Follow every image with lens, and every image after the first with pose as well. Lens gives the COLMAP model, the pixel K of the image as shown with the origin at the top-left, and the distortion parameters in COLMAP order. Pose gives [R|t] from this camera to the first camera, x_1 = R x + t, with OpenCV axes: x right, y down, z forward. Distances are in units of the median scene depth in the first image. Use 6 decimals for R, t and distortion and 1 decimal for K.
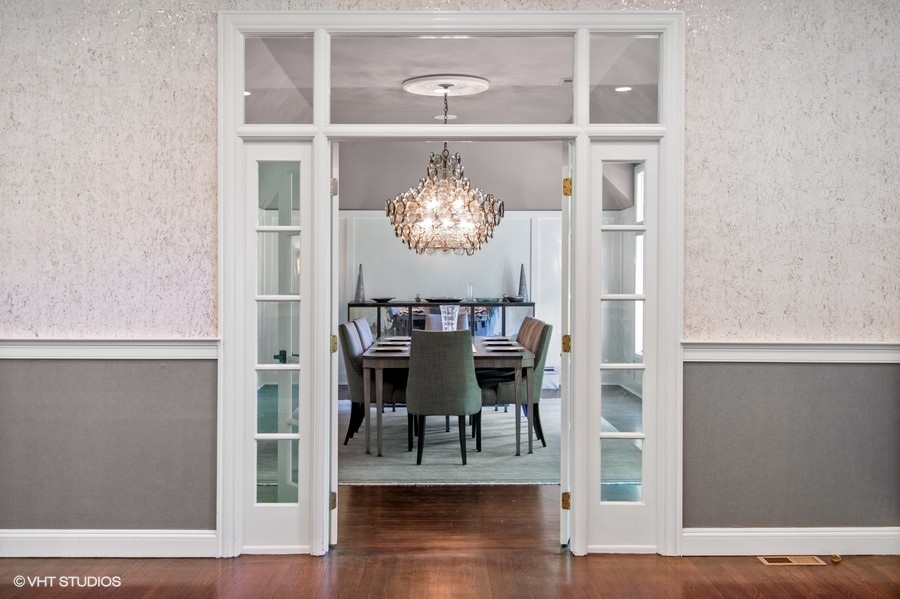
lens RADIAL K [[963.8, 0, 450.6], [0, 963.8, 297.2], [0, 0, 1]] dist [0.017451, 0.000000]
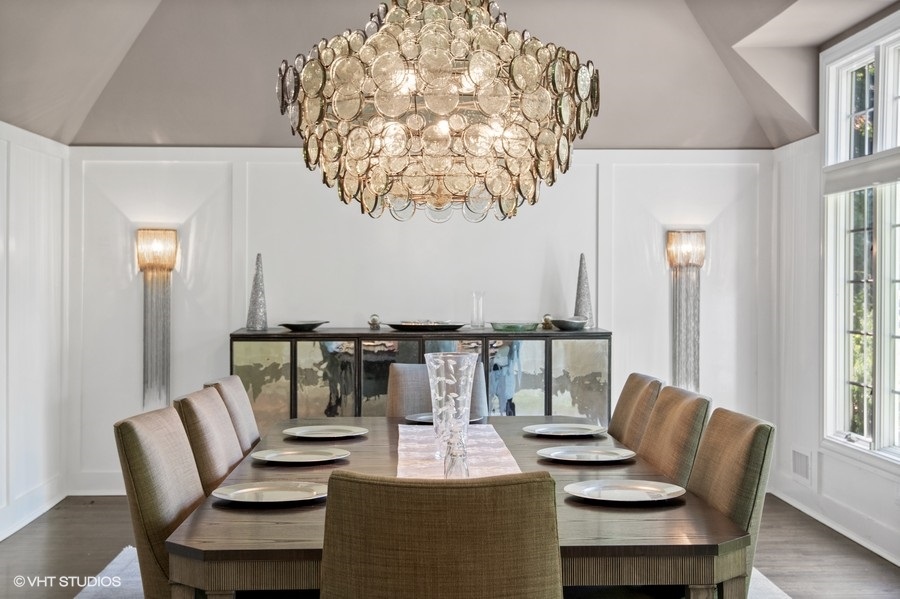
lens RADIAL K [[1168.7, 0, 448.8], [0, 1168.7, 300.2], [0, 0, 1]] dist [-0.011636, 0.000000]
pose [[0.999765, 0.000393, 0.021671, -0.008499], [-0.000231, 0.999972, -0.007438, -0.006282], [-0.021673, 0.007431, 0.999737, 0.404762]]
